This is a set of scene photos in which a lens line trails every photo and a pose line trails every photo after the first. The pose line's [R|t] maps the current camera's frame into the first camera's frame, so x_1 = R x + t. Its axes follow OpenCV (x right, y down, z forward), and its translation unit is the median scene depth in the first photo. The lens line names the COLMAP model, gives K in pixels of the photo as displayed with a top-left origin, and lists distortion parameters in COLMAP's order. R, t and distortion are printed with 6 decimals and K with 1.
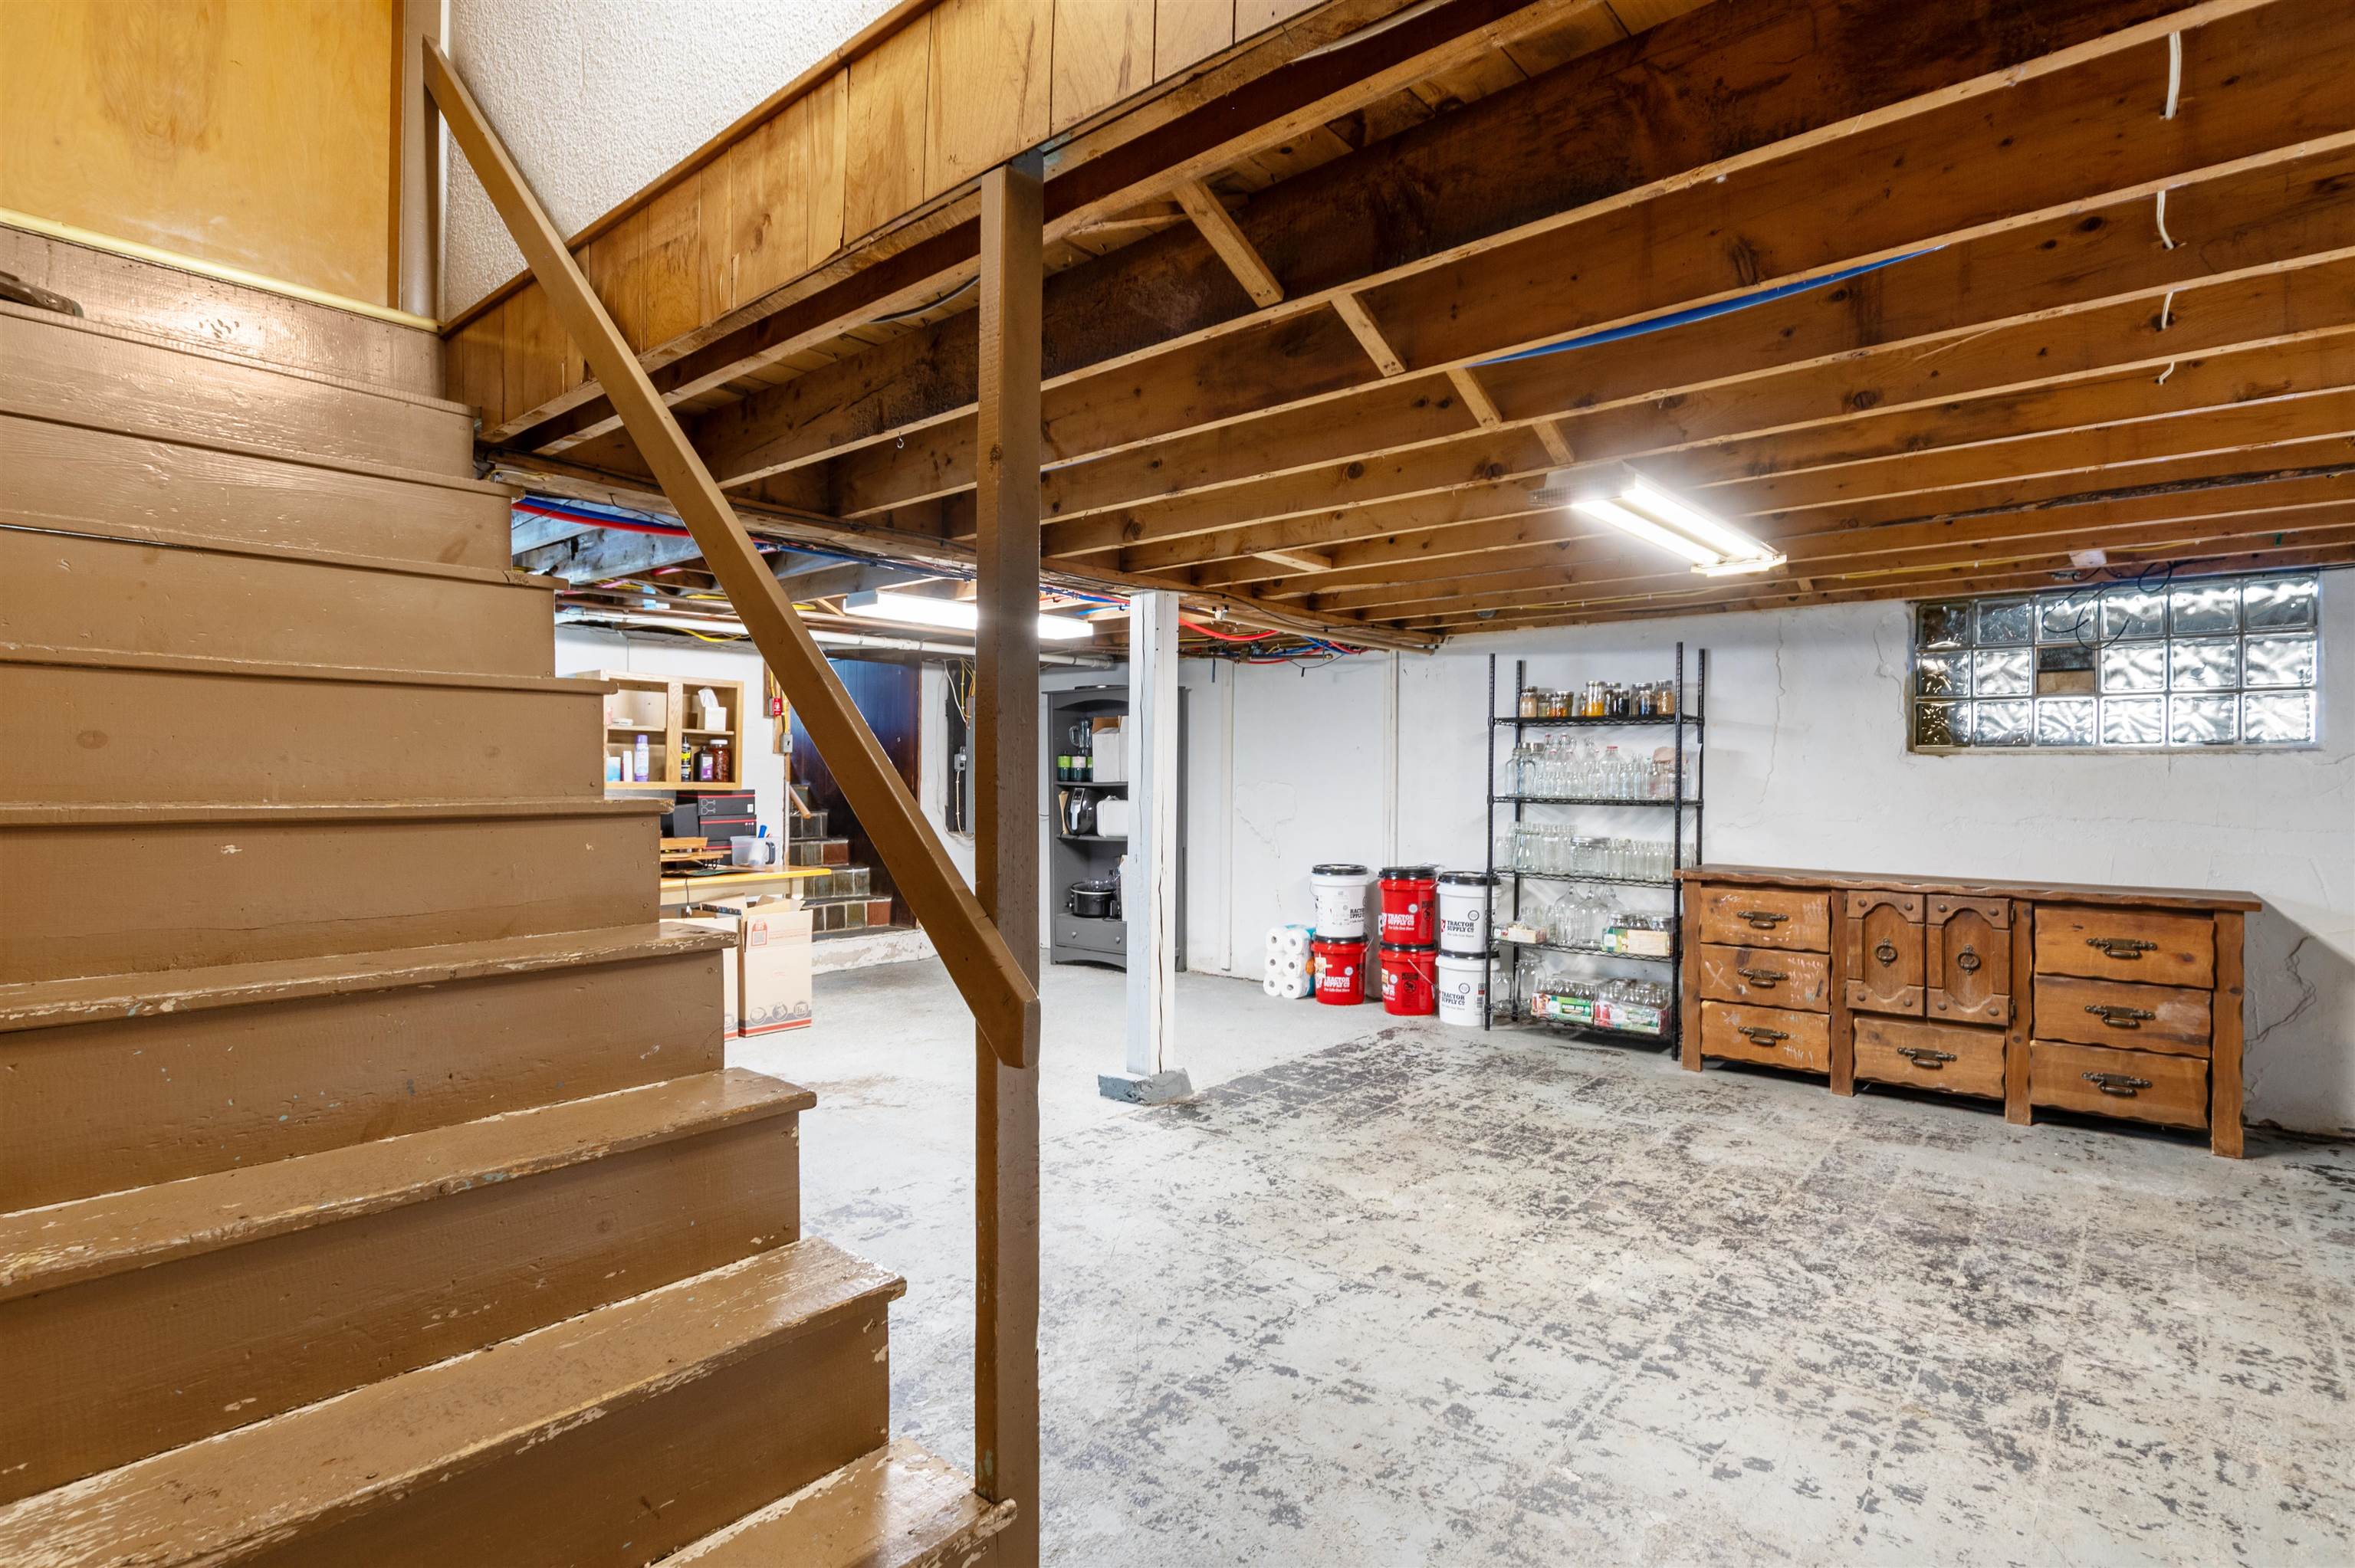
lens RADIAL K [[1150.8, 0, 1163.9], [0, 1150.8, 775.8], [0, 0, 1]] dist [0.004035, -0.005096]
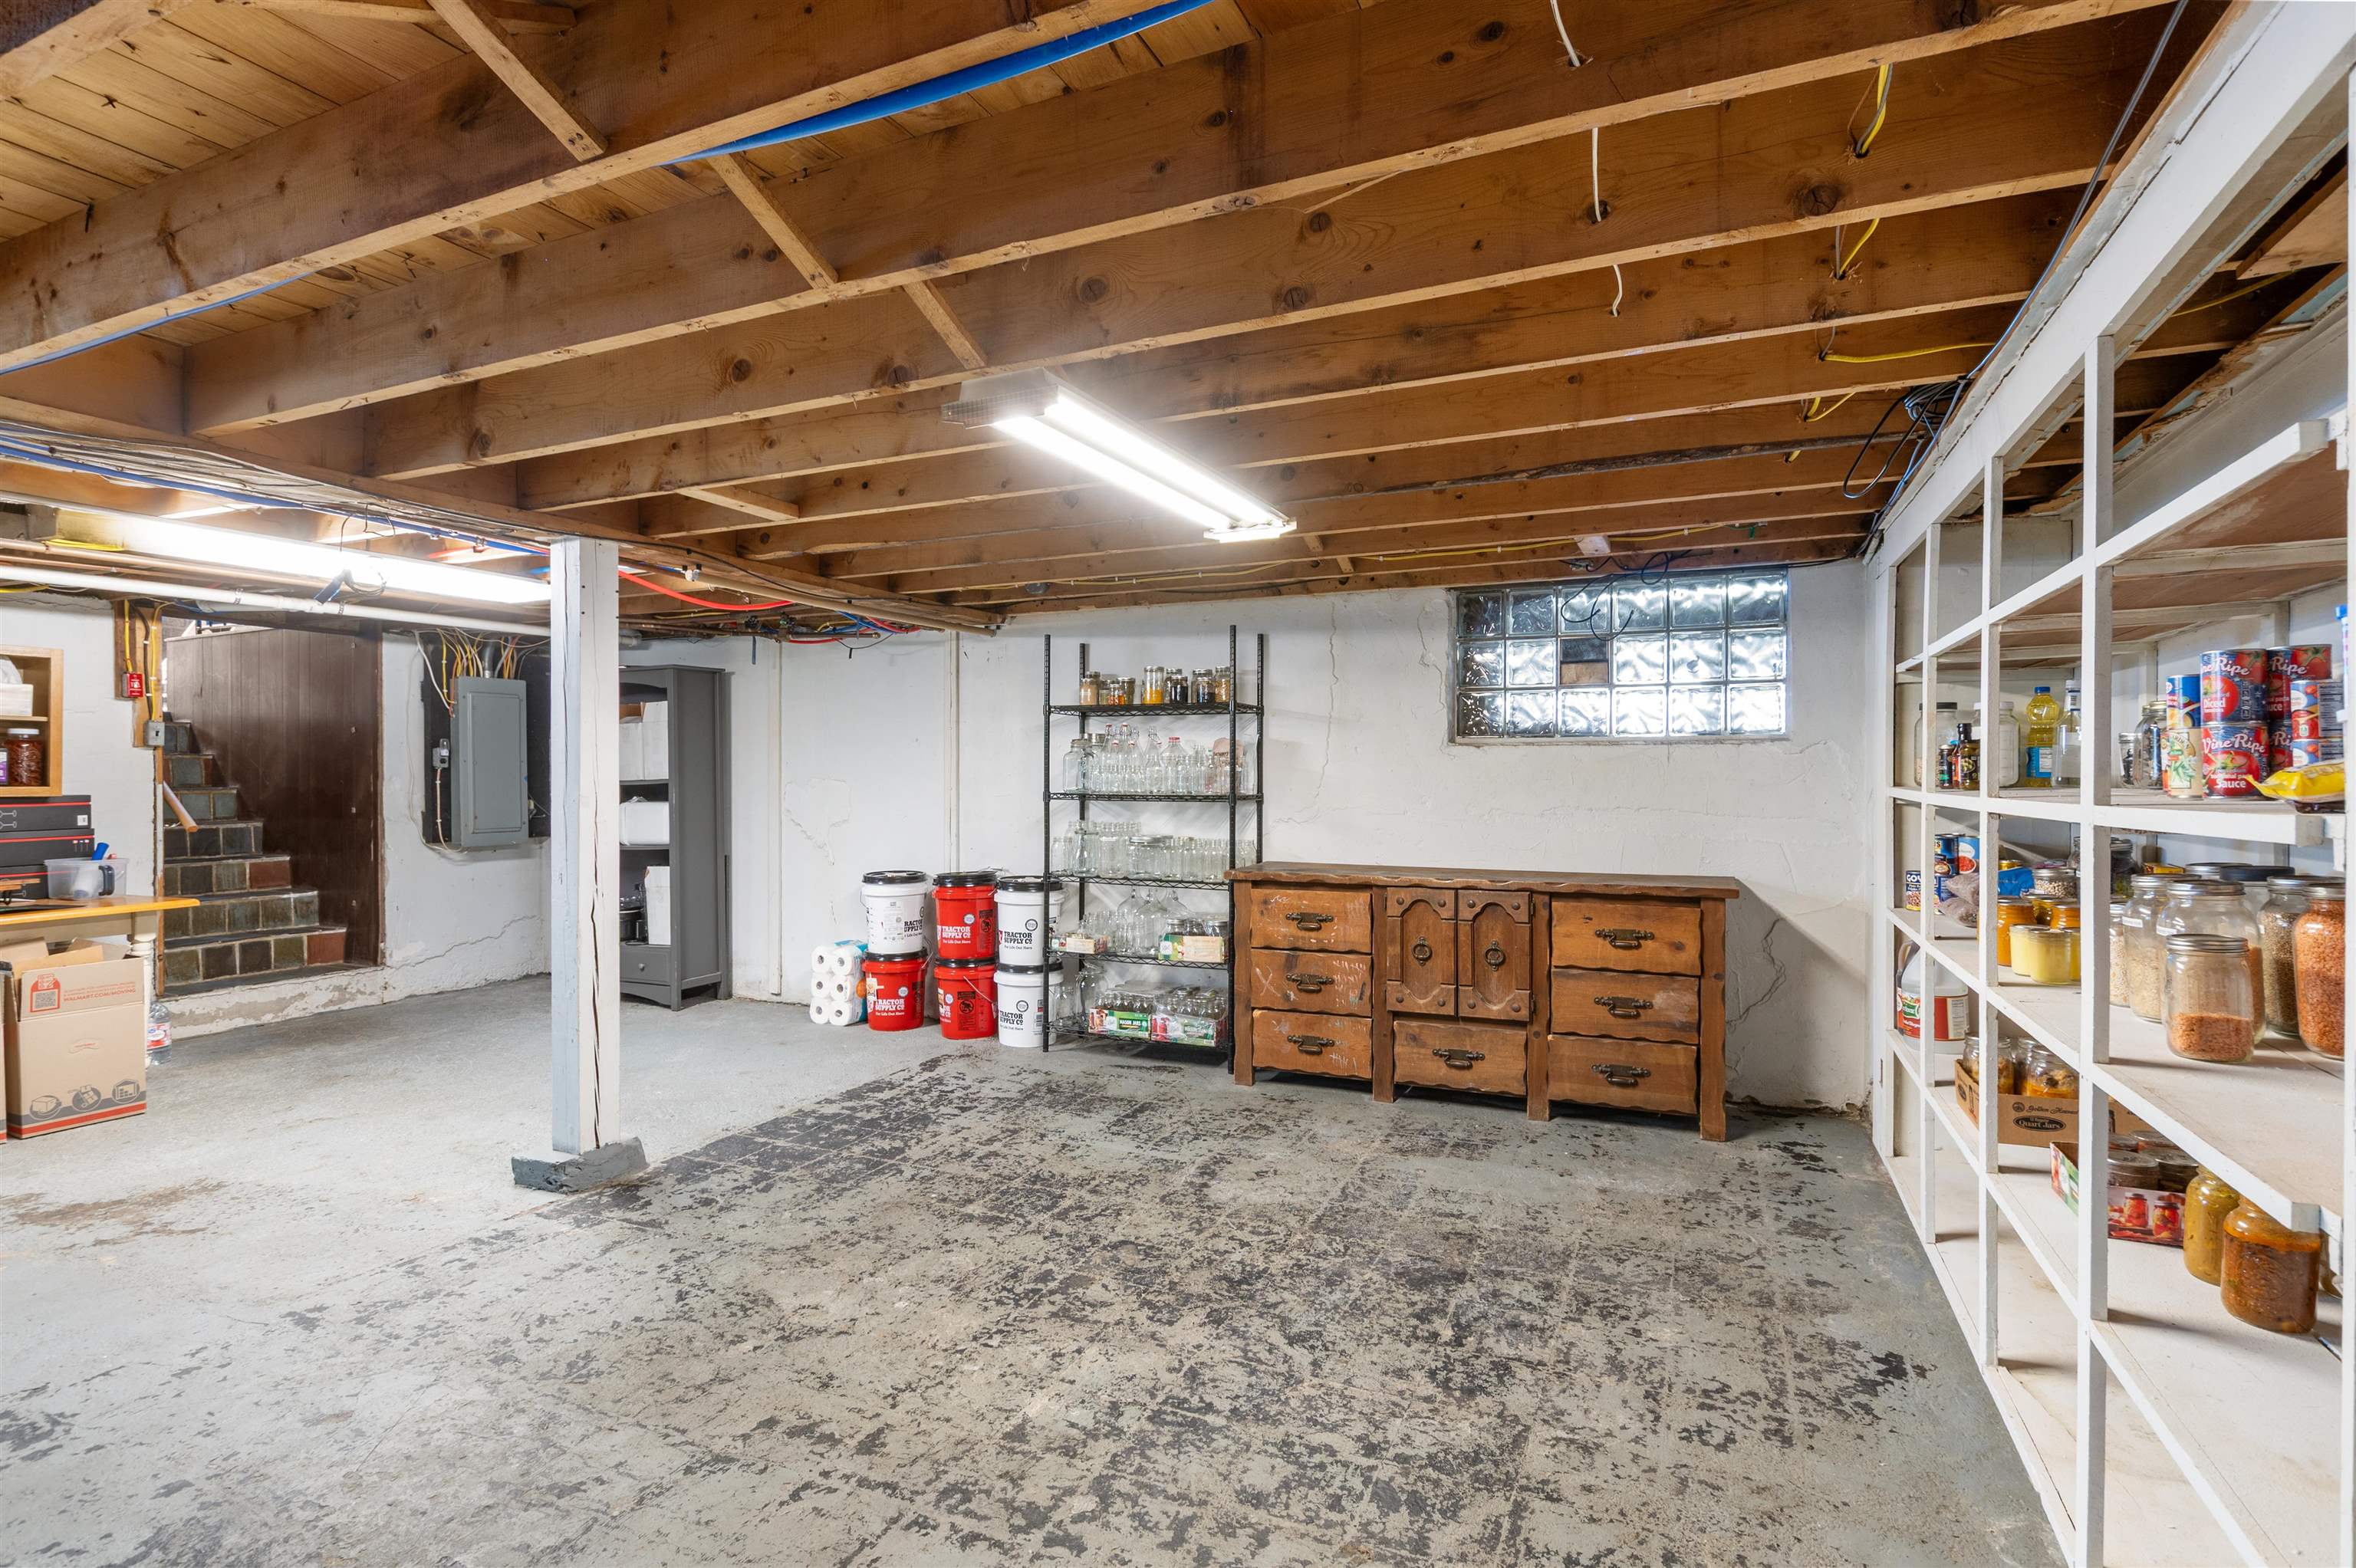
lens RADIAL K [[1151.3, 0, 1161.0], [0, 1151.3, 780.2], [0, 0, 1]] dist [0.004035, -0.005096]
pose [[0.962333, -0.009400, 0.271710, 0.170556], [0.007109, 0.999930, 0.009415, 0.000092], [-0.271779, -0.007129, 0.962333, 0.145311]]
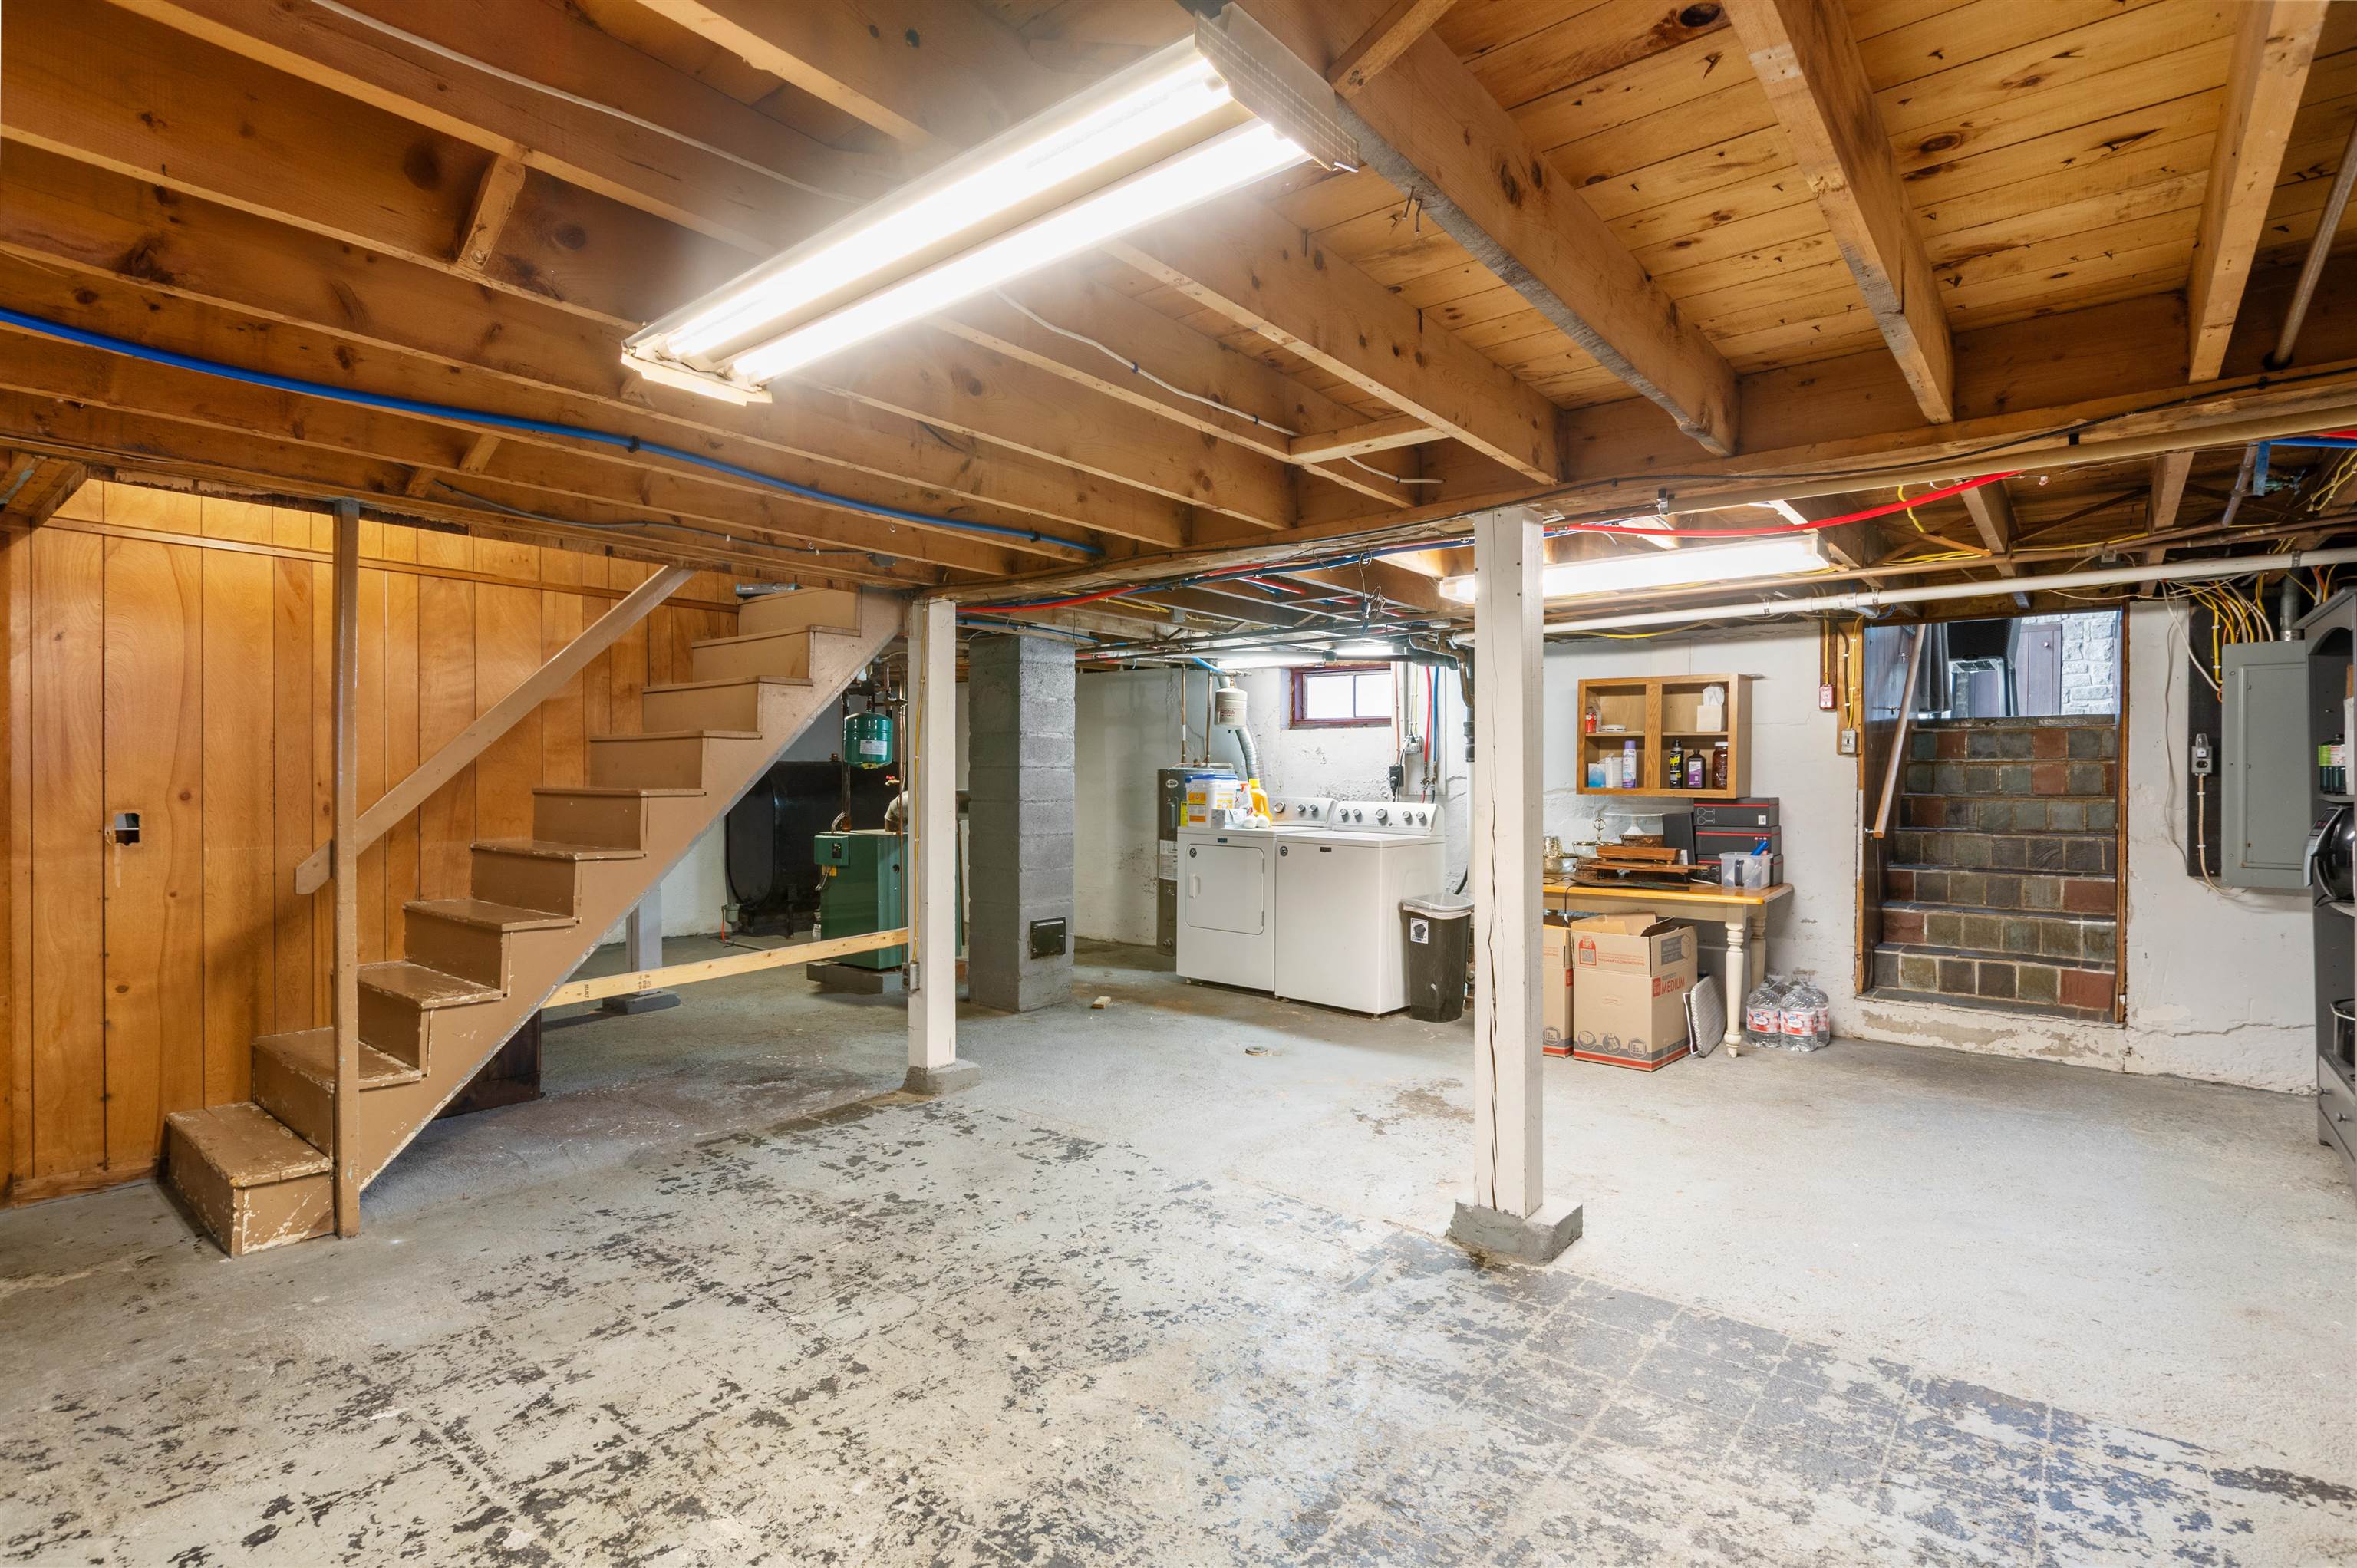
lens RADIAL K [[1151.9, 0, 1221.8], [0, 1151.9, 787.8], [0, 0, 1]] dist [0.004035, -0.005096]
pose [[0.039398, 0.003822, -0.999216, 0.738220], [-0.002442, 0.999990, 0.003729, 0.003053], [0.999221, 0.002293, 0.039407, 0.877112]]
